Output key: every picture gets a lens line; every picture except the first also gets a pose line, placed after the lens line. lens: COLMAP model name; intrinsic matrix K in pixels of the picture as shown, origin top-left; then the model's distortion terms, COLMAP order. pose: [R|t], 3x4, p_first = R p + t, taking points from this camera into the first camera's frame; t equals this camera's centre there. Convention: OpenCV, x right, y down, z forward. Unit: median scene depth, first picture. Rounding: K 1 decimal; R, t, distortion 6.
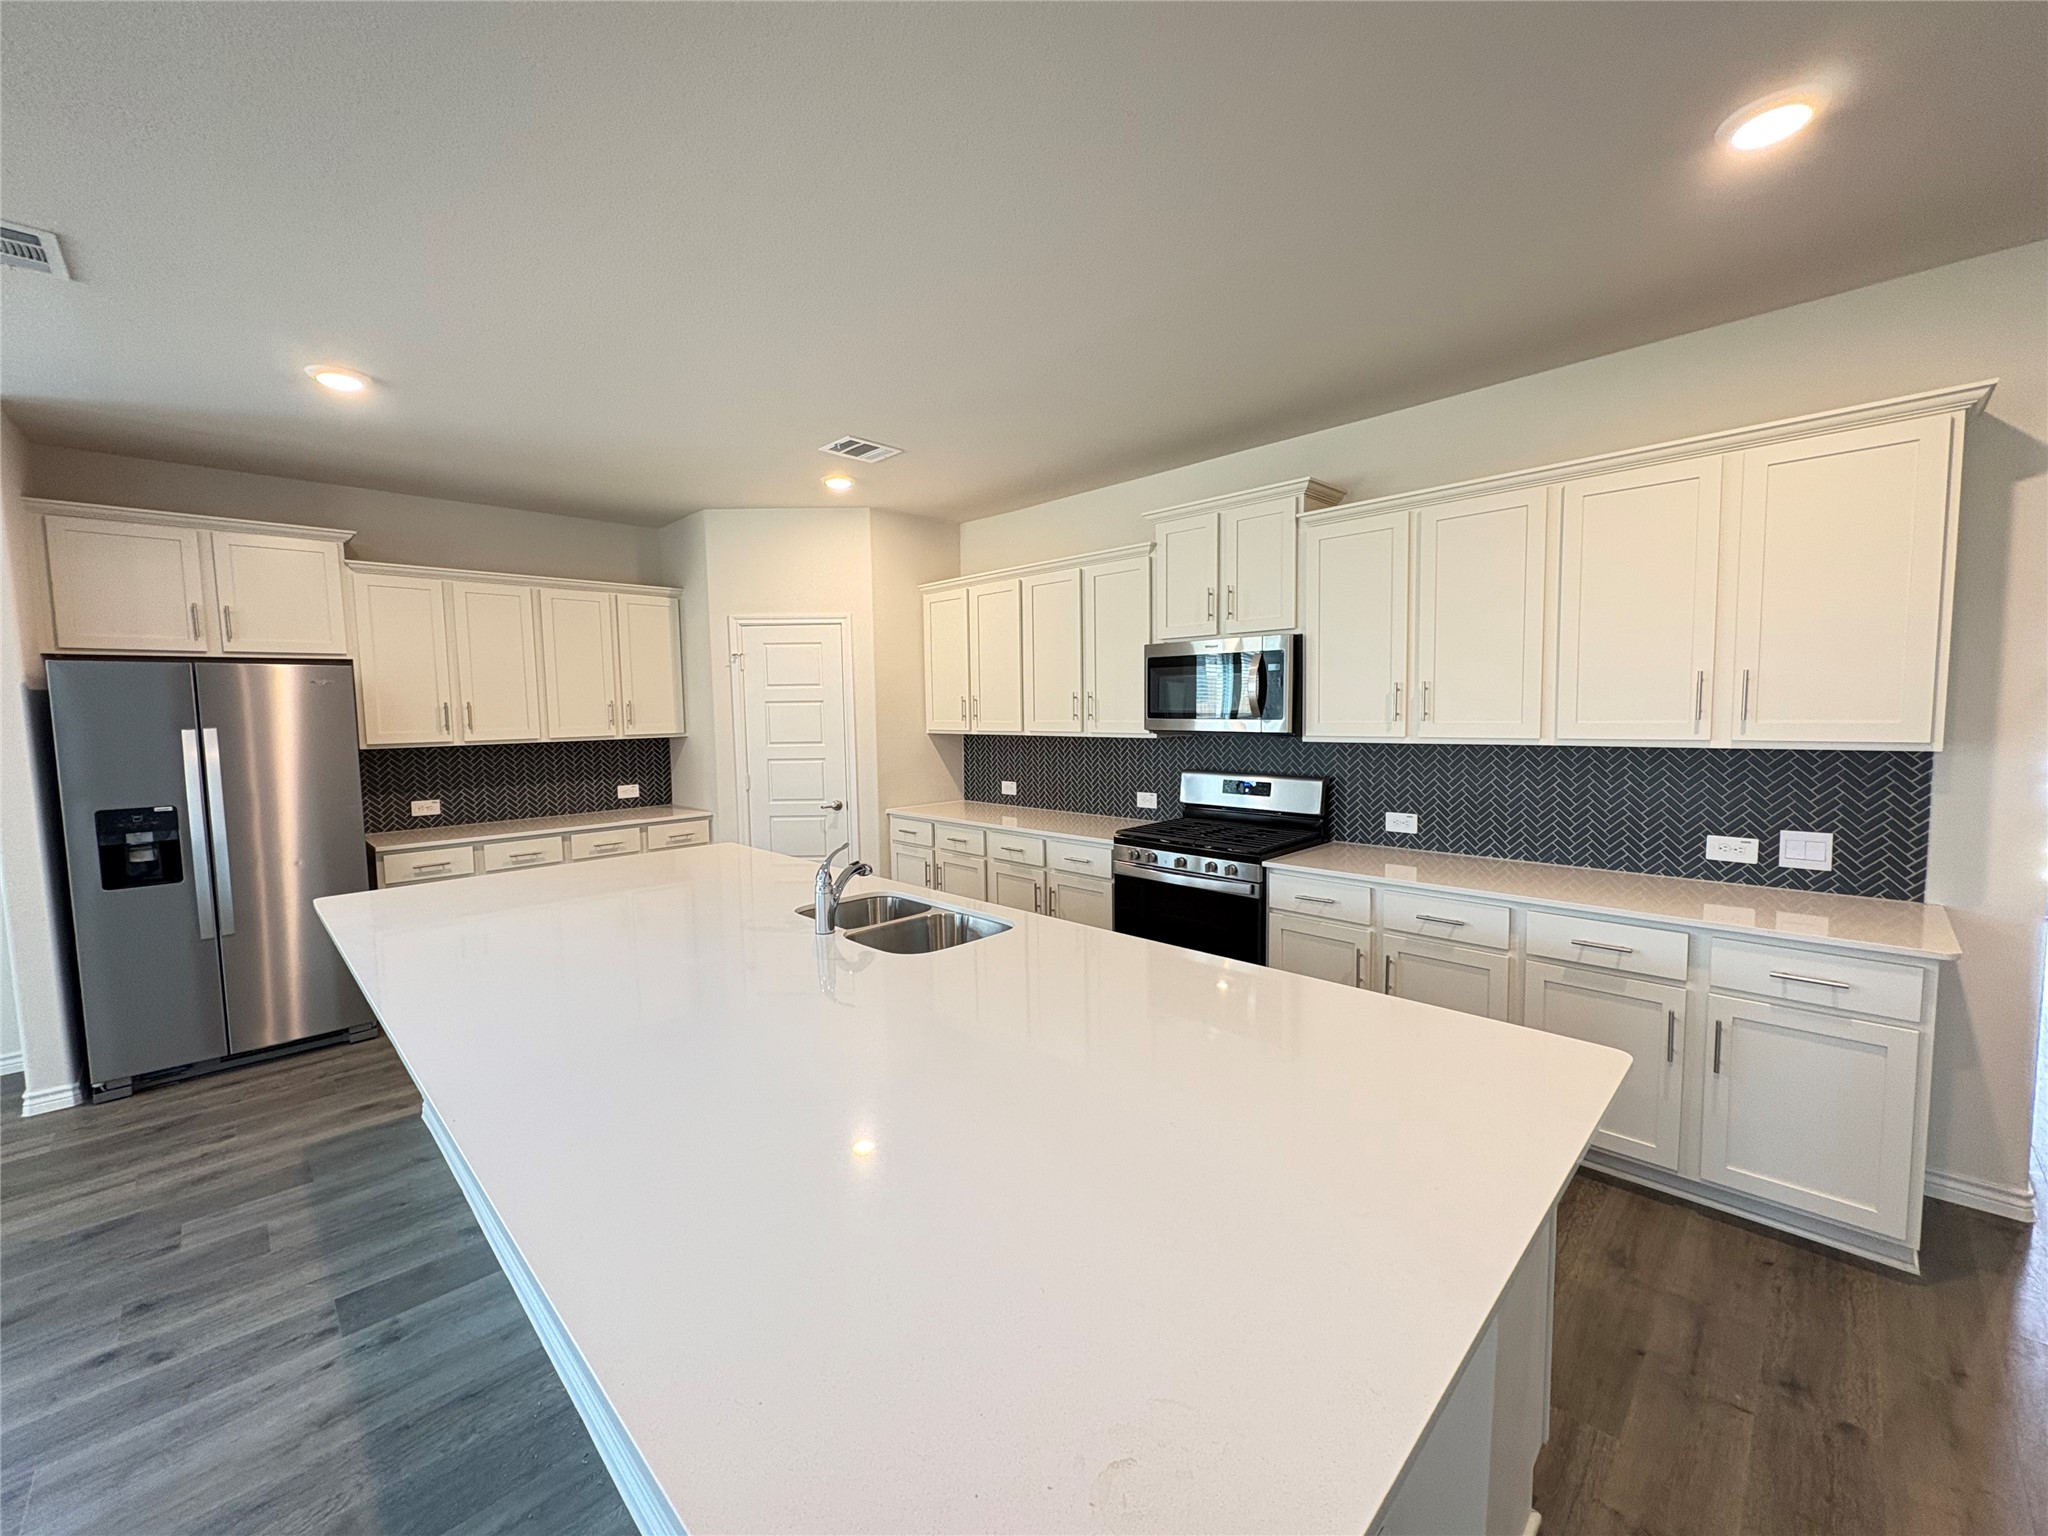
lens RADIAL K [[819.2, 0, 1027.7], [0, 819.2, 756.3], [0, 0, 1]] dist [-0.001506, -0.001205]
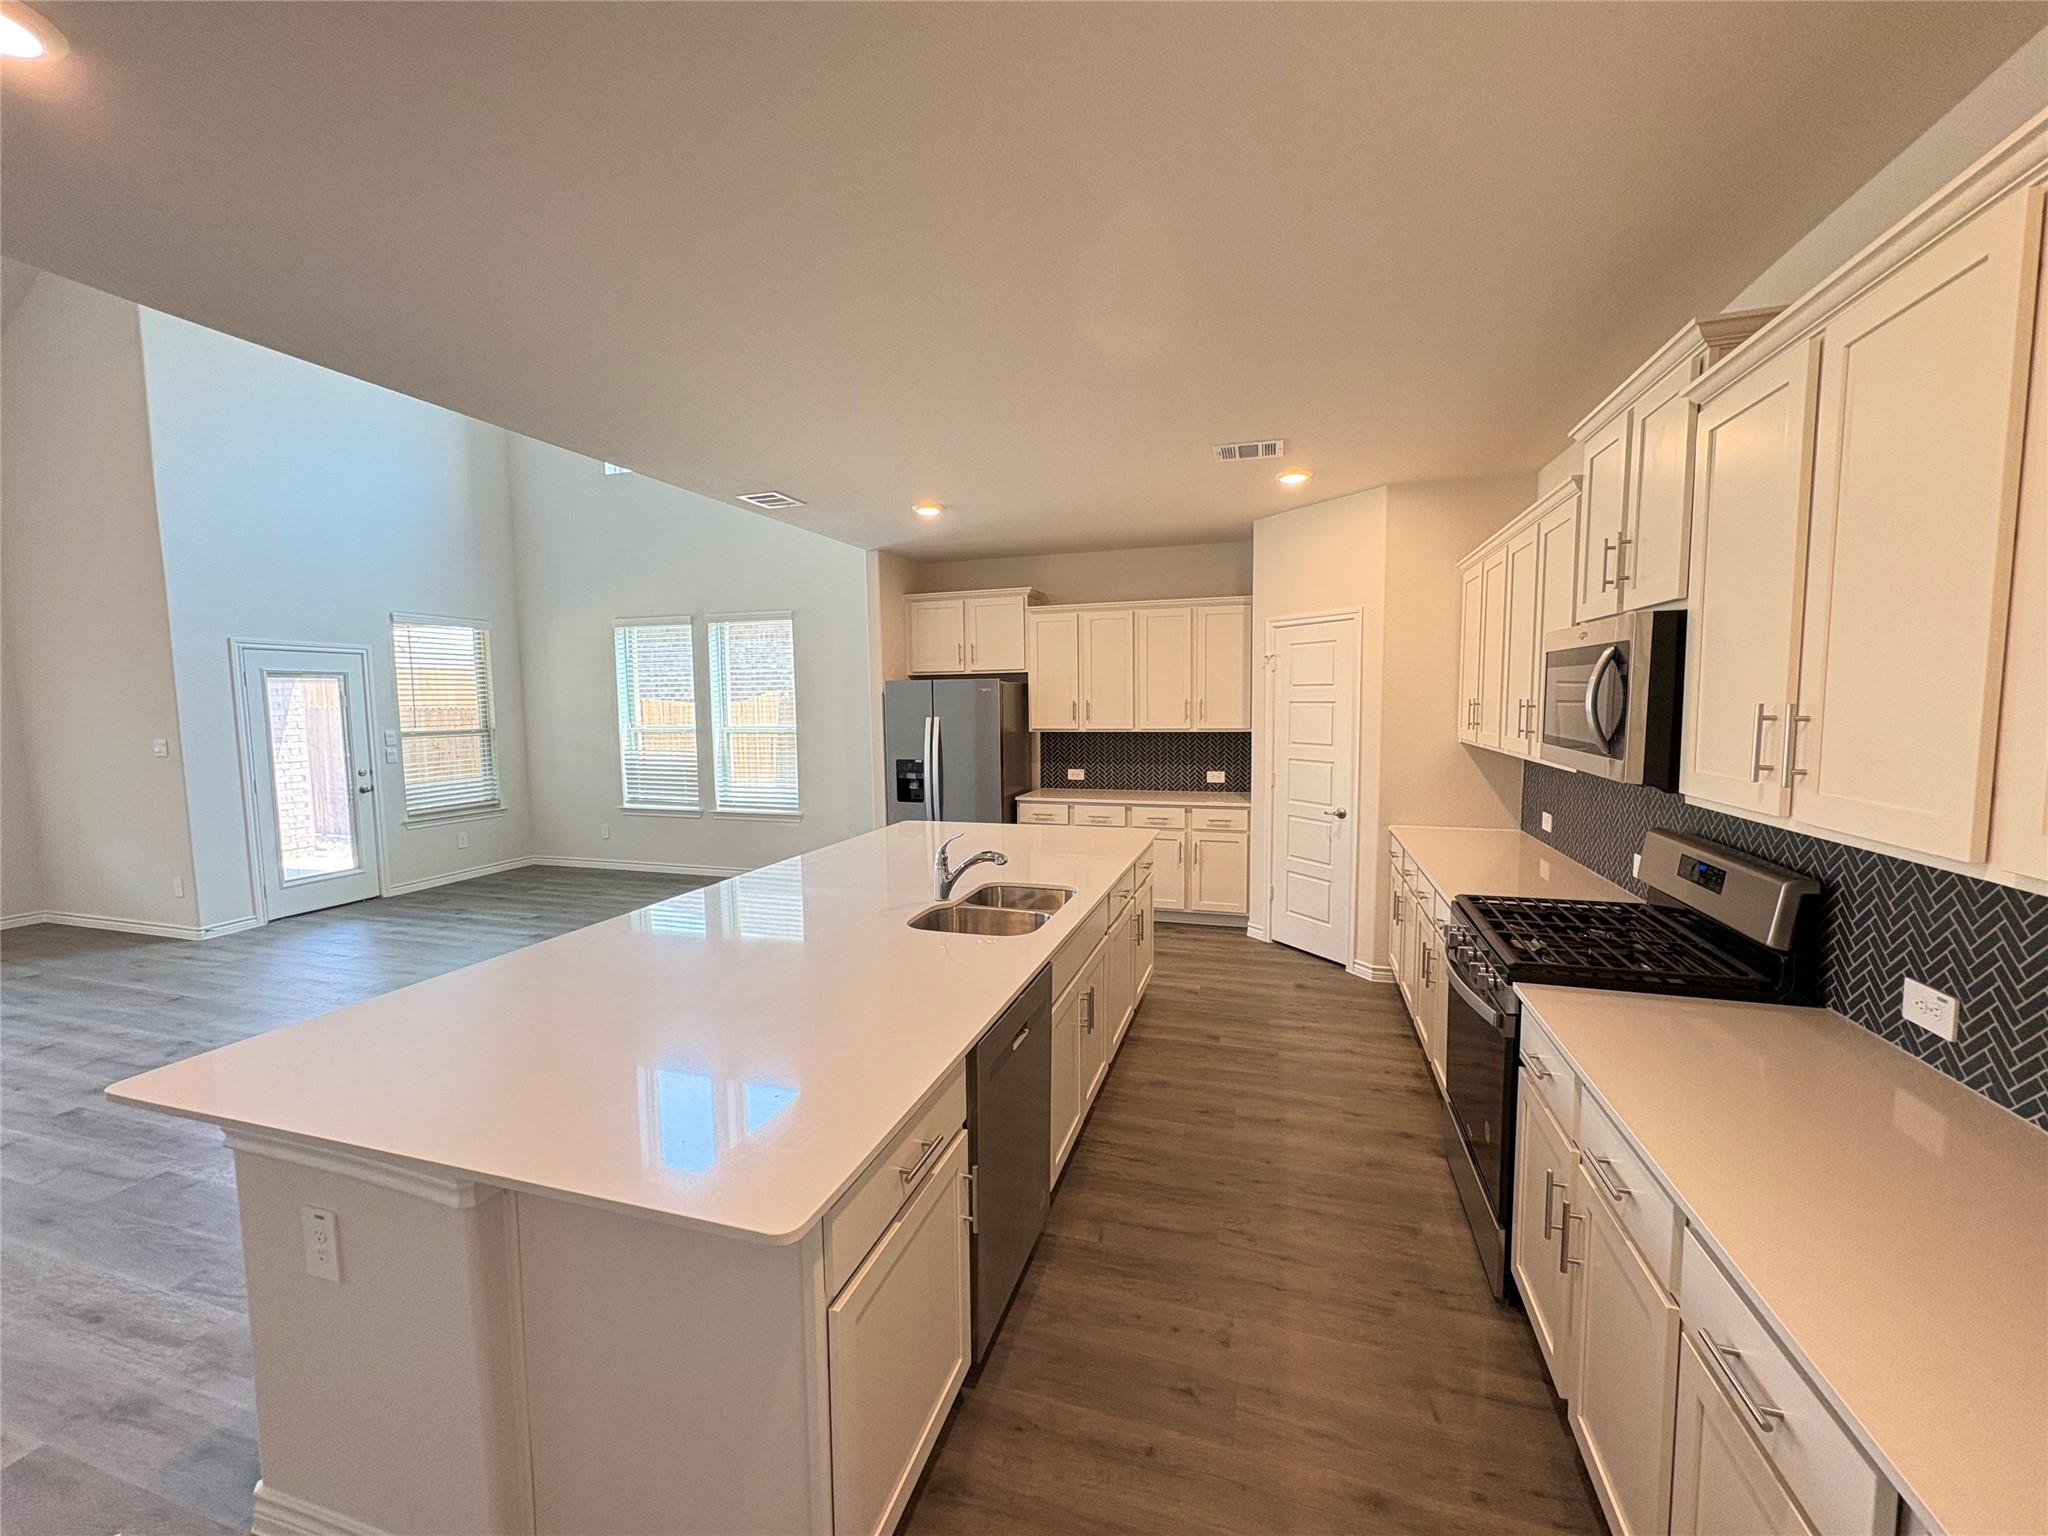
lens RADIAL K [[819.2, 0, 1023.5], [0, 819.2, 772.2], [0, 0, 1]] dist [-0.001506, -0.001205]
pose [[0.456160, 0.091972, -0.885132, 0.552576], [-0.049849, 0.995724, 0.077774, -0.054063], [0.888501, 0.008646, 0.458794, 0.306952]]
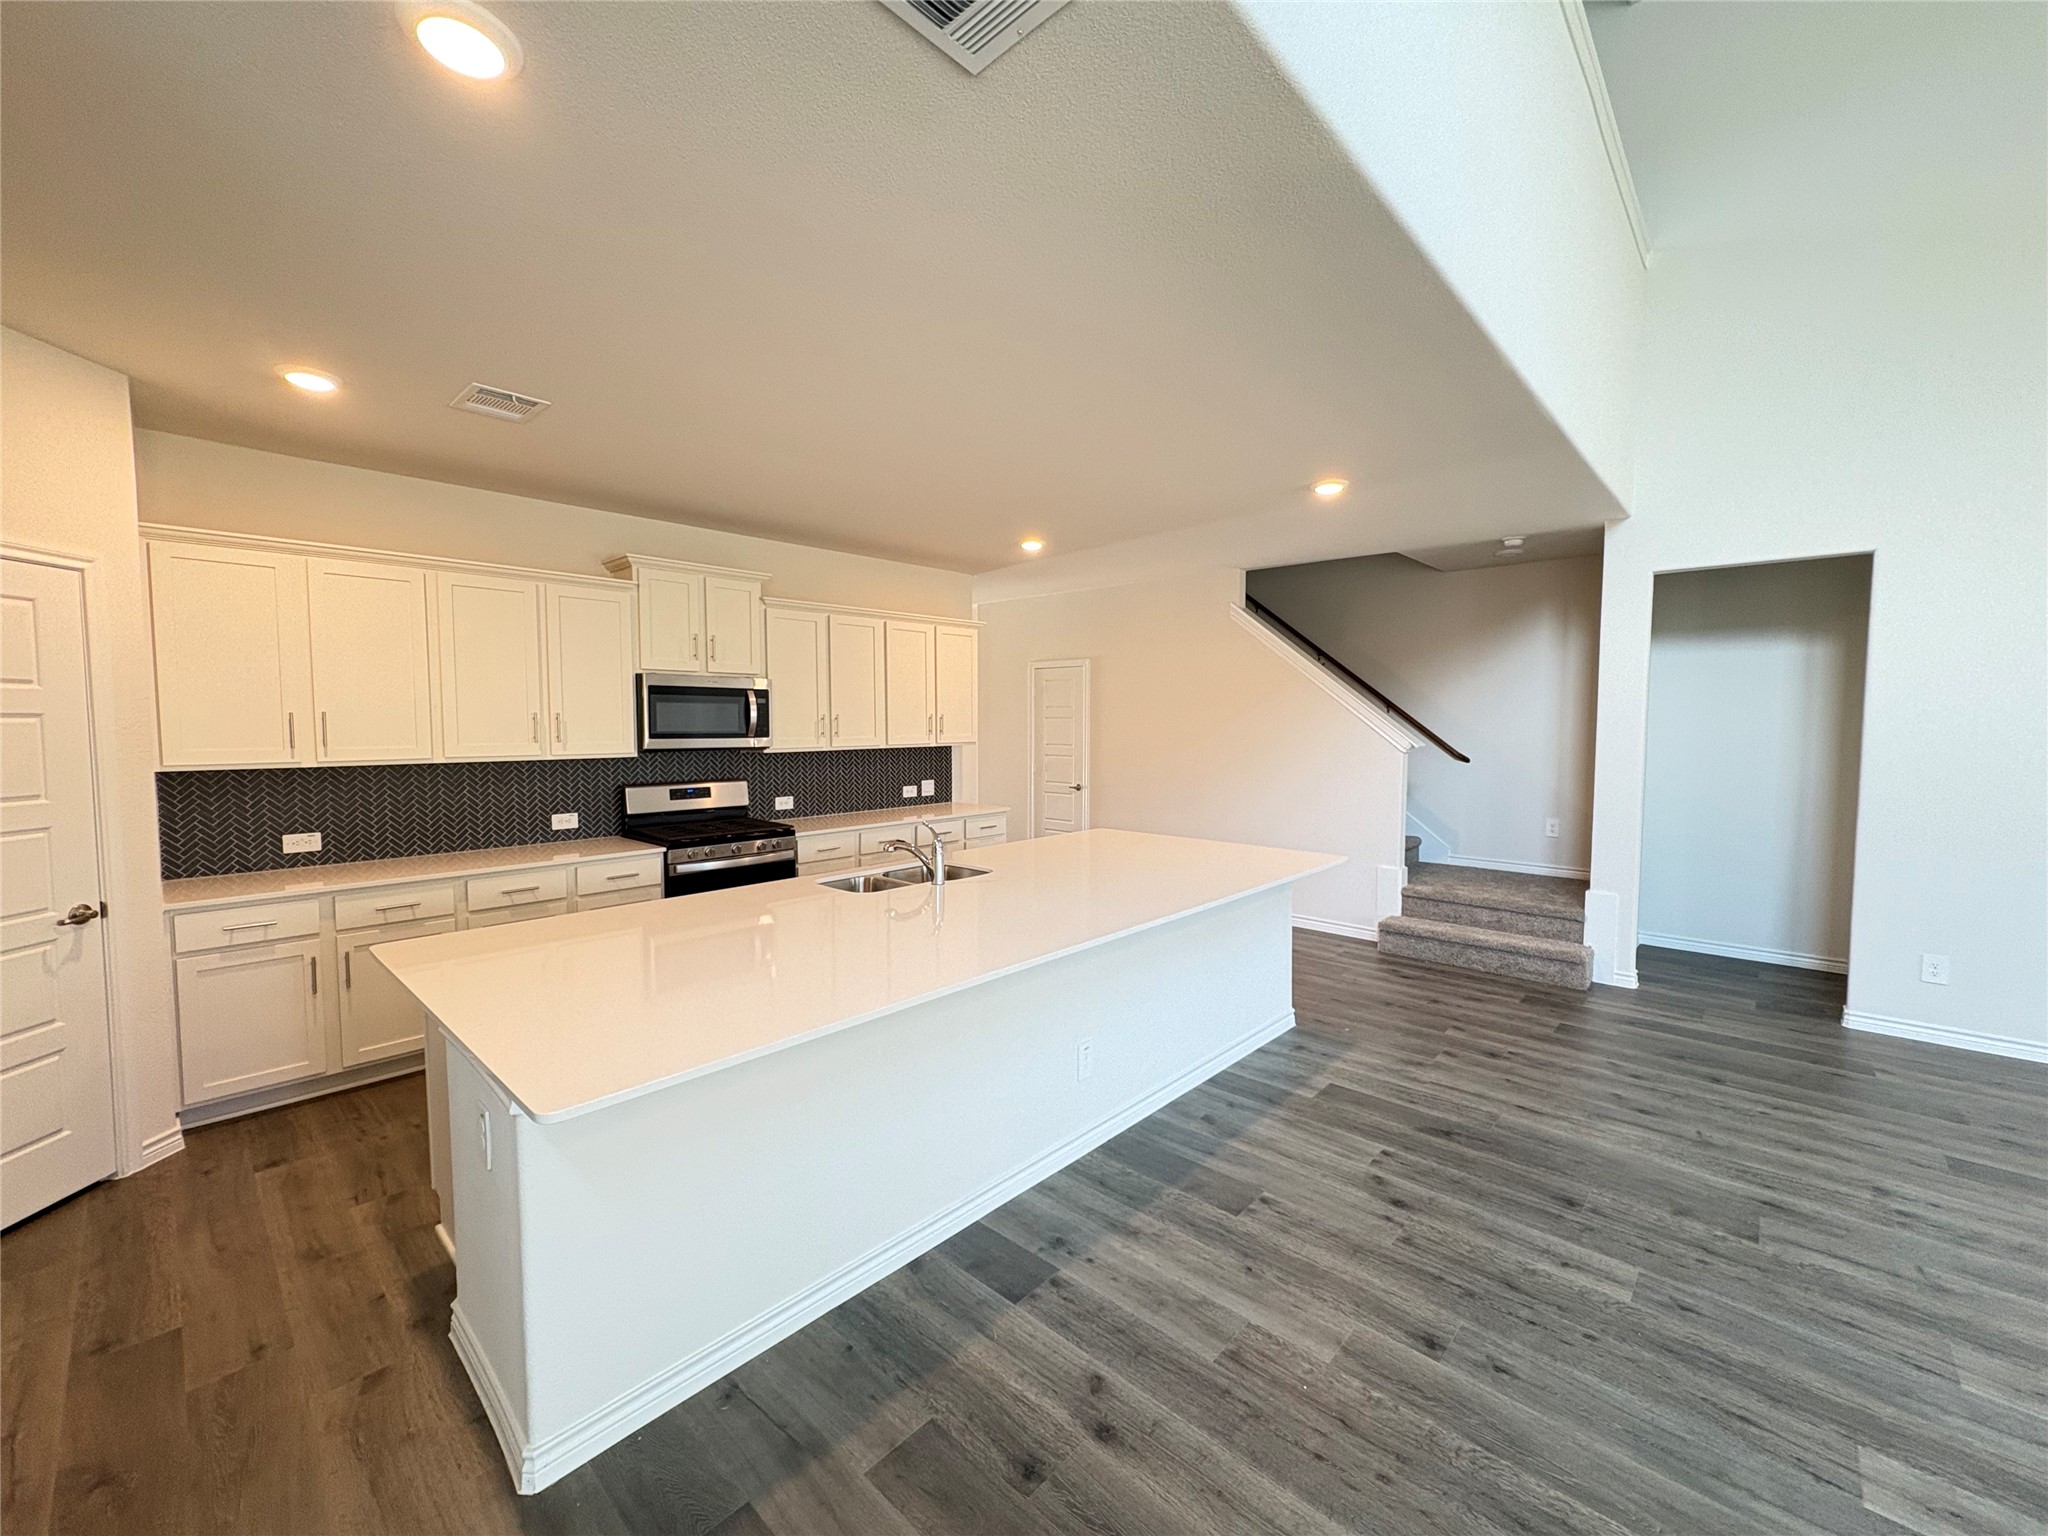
lens RADIAL K [[819.2, 0, 1013.7], [0, 819.2, 765.0], [0, 0, 1]] dist [-0.001506, -0.001205]
pose [[-0.025830, -0.044659, 0.998668, -0.981515], [0.057561, 0.997278, 0.046086, -0.033507], [-0.998008, 0.058675, -0.023189, 0.522081]]
